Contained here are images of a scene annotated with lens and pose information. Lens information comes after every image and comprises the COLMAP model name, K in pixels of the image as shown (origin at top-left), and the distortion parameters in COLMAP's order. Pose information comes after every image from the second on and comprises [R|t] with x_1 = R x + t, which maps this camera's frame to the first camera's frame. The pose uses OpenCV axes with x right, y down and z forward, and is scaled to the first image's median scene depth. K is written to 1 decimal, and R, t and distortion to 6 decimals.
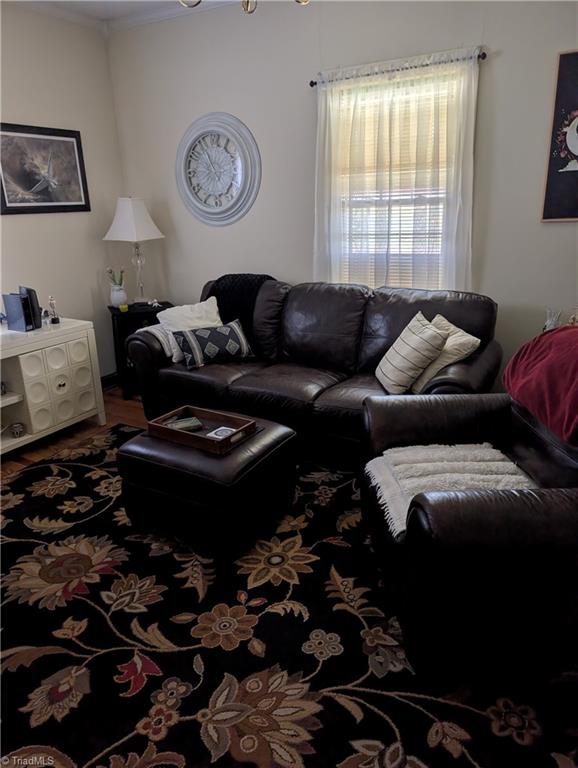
lens RADIAL K [[547.7, 0, 288.0], [0, 547.7, 383.1], [0, 0, 1]] dist [0.000764, -0.000909]
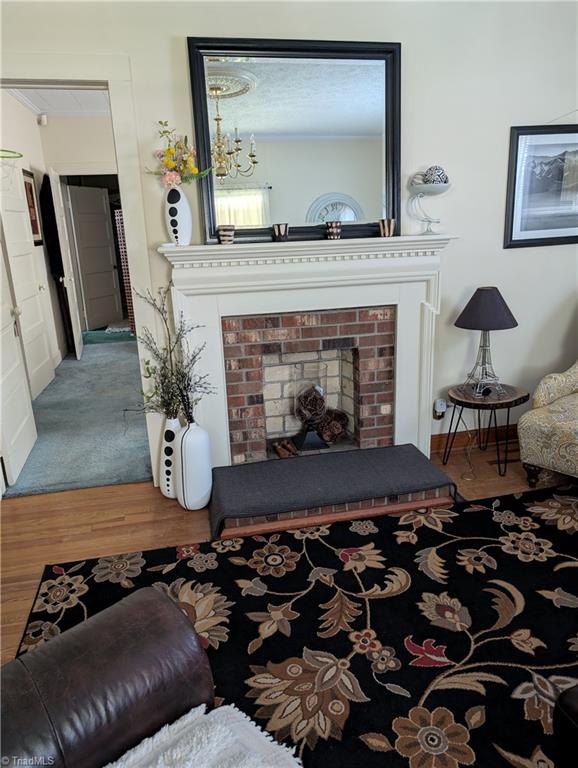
lens RADIAL K [[547.7, 0, 288.7], [0, 547.7, 384.0], [0, 0, 1]] dist [0.000764, -0.000909]
pose [[-0.749965, 0.240480, -0.616215, 0.472336], [-0.134975, 0.856340, 0.498461, -0.427425], [0.647560, 0.457002, -0.609767, 1.286234]]
